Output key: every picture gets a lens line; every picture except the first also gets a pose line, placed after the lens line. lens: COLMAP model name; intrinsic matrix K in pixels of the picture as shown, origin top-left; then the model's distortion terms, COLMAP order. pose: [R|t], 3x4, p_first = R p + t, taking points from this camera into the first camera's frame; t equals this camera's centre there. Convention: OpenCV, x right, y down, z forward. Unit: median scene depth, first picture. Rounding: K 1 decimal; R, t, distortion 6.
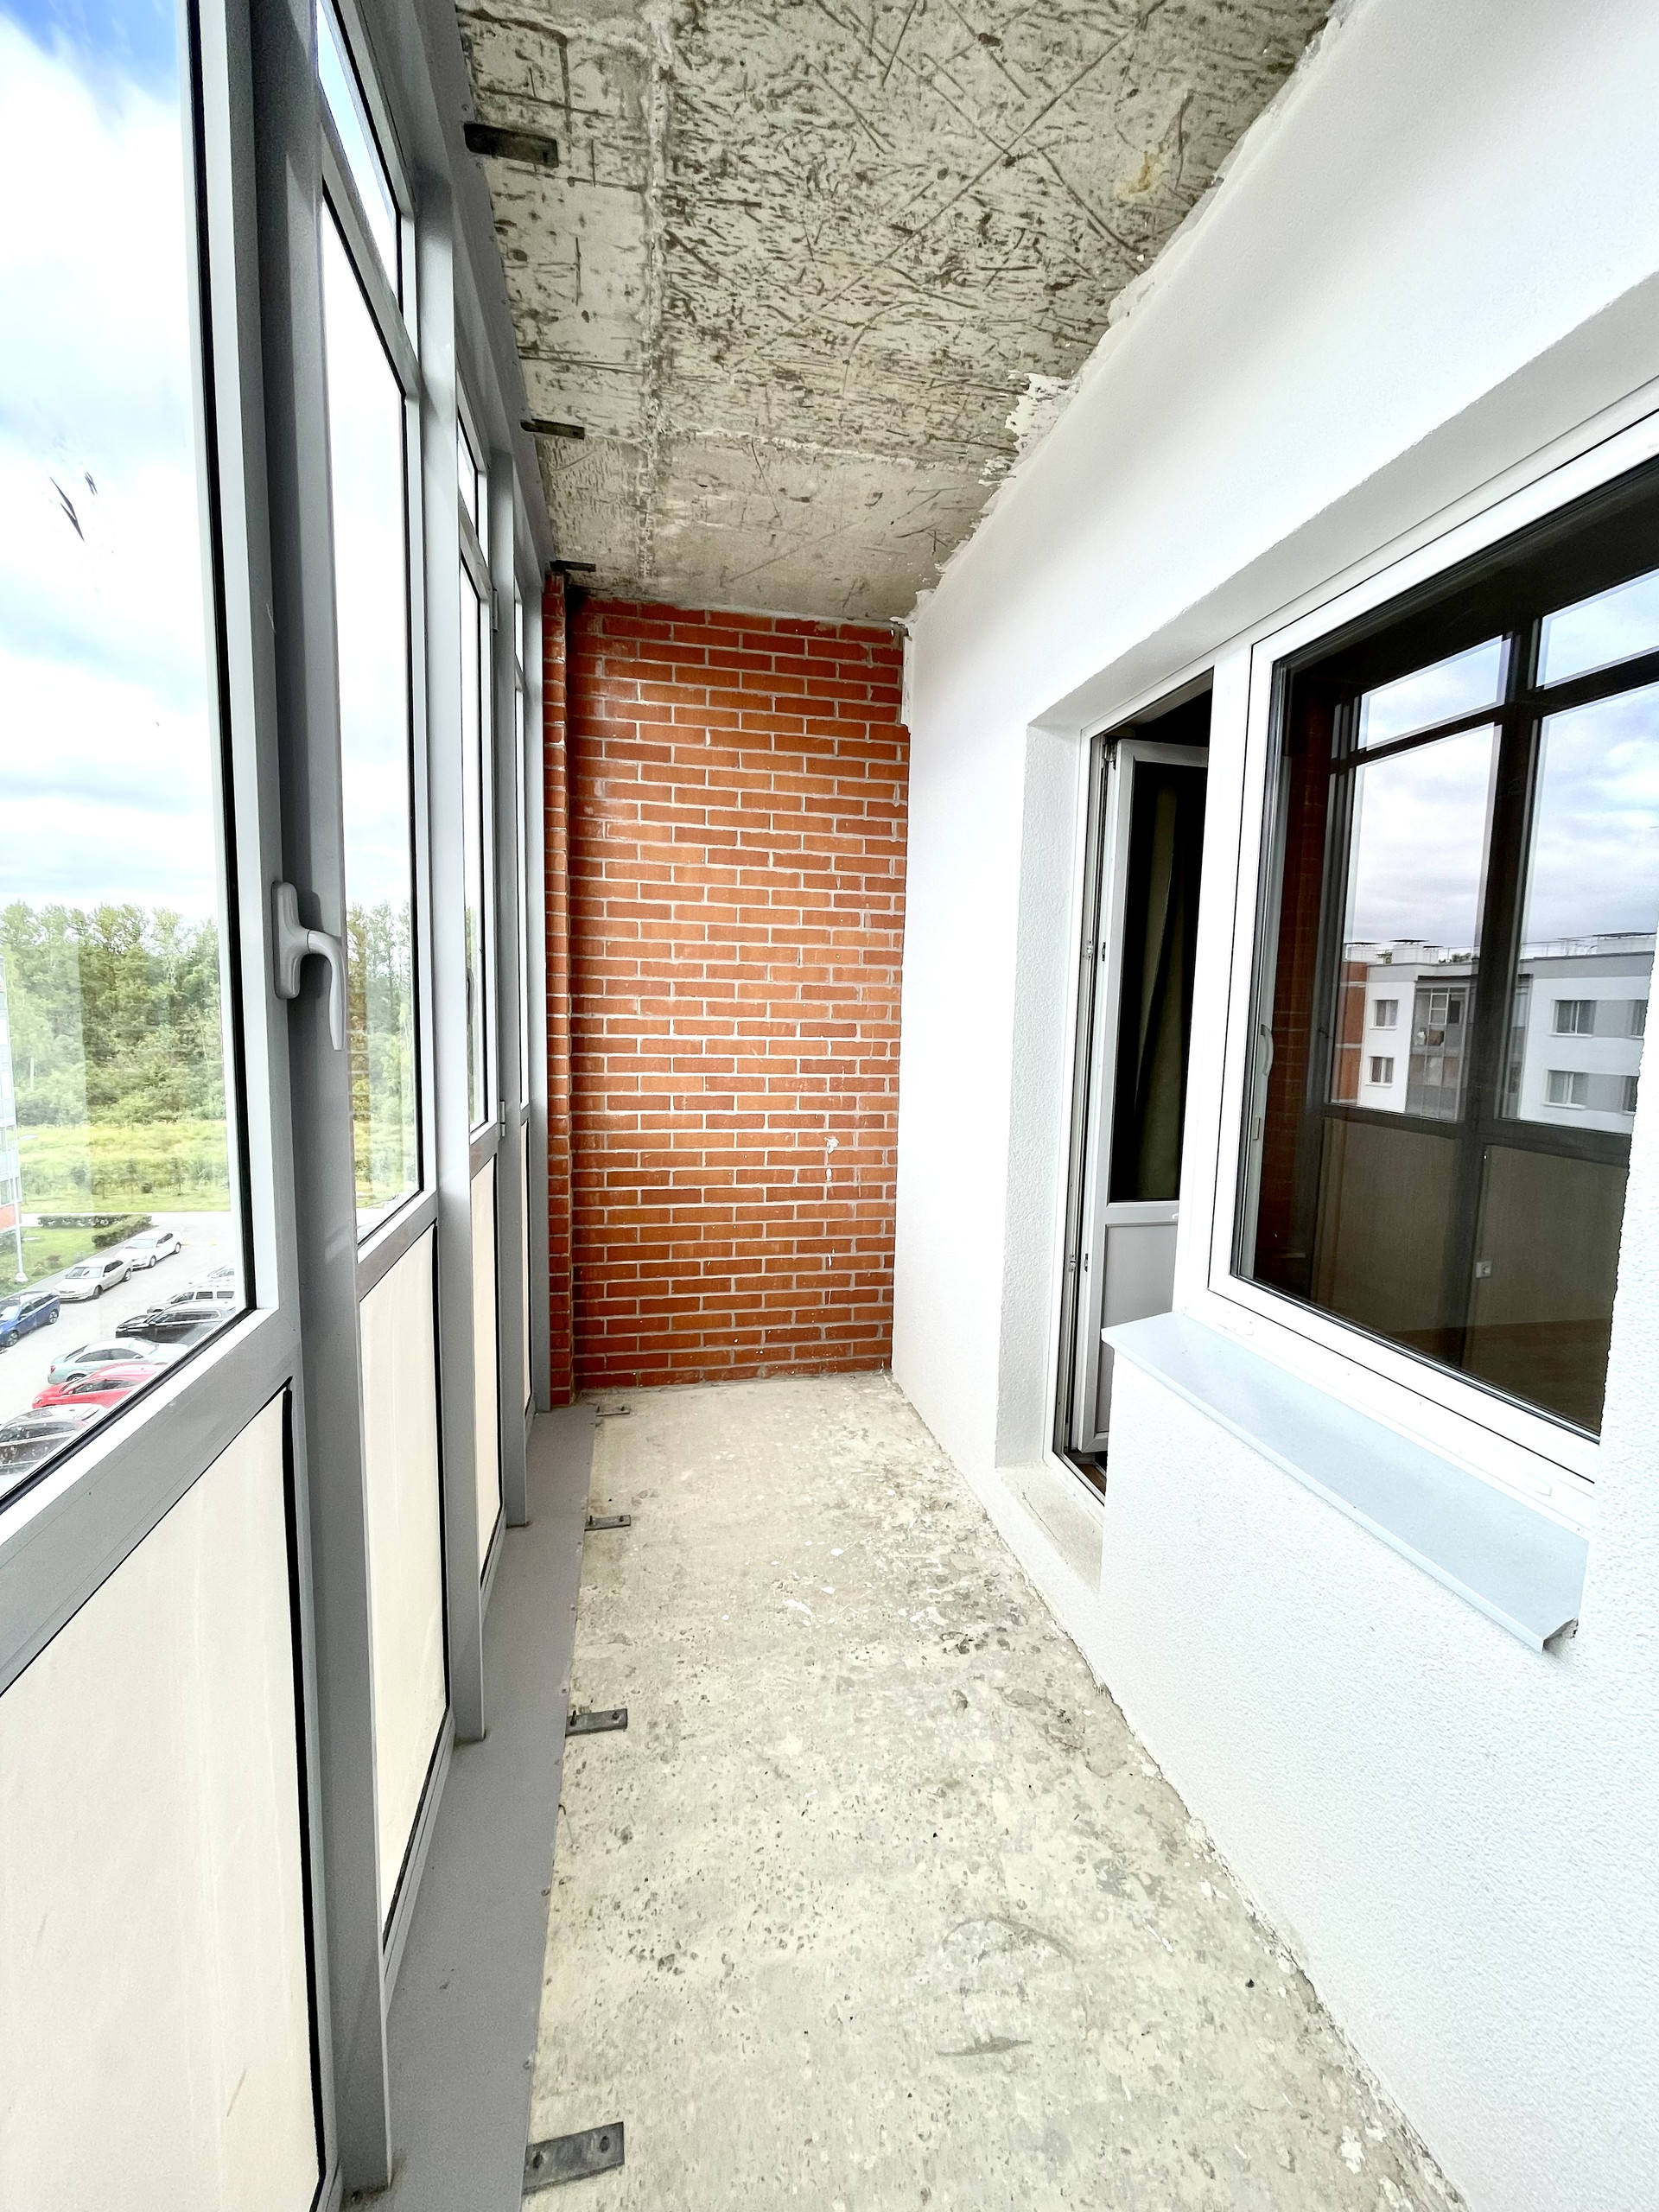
lens RADIAL K [[876.9, 0, 829.5], [0, 876.9, 1106.0], [0, 0, 1]] dist [-0.021338, 0.006187]
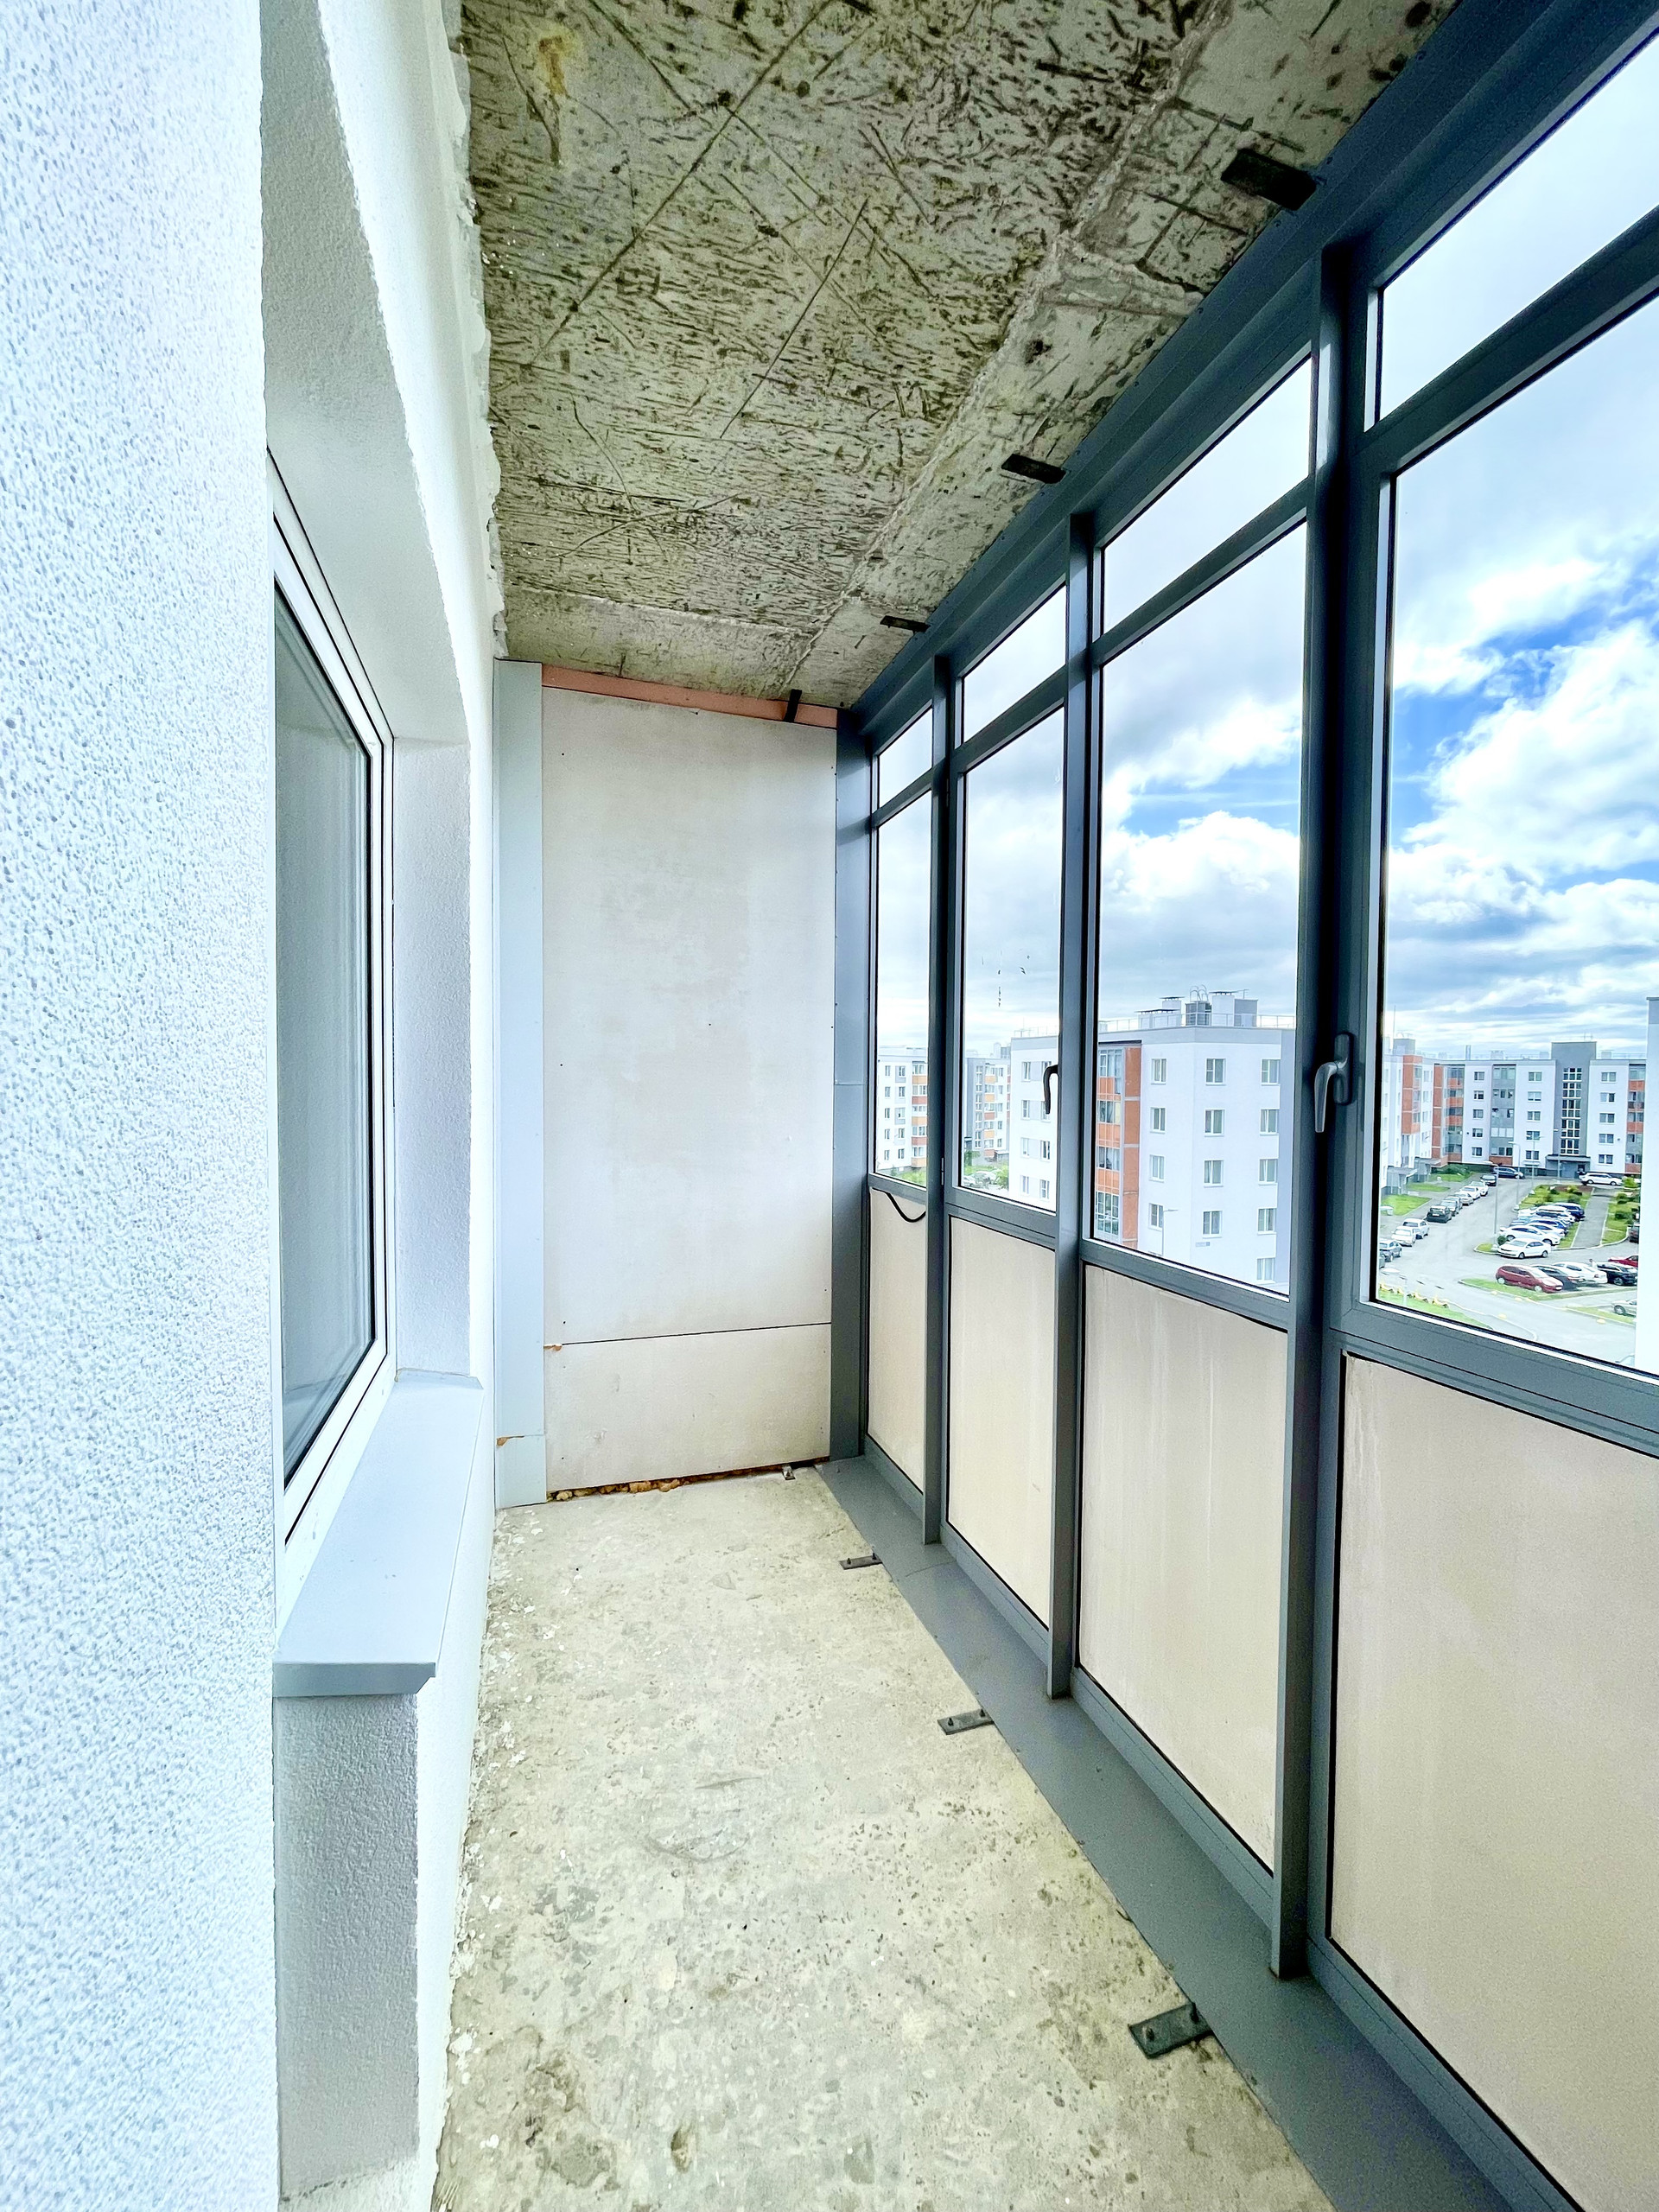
lens RADIAL K [[876.9, 0, 829.5], [0, 876.9, 1106.0], [0, 0, 1]] dist [-0.021338, 0.006187]
pose [[-0.993890, -0.028268, -0.106693, 0.172611], [-0.043139, 0.989246, 0.139752, -0.244787], [0.101595, 0.143501, -0.984422, 2.021057]]
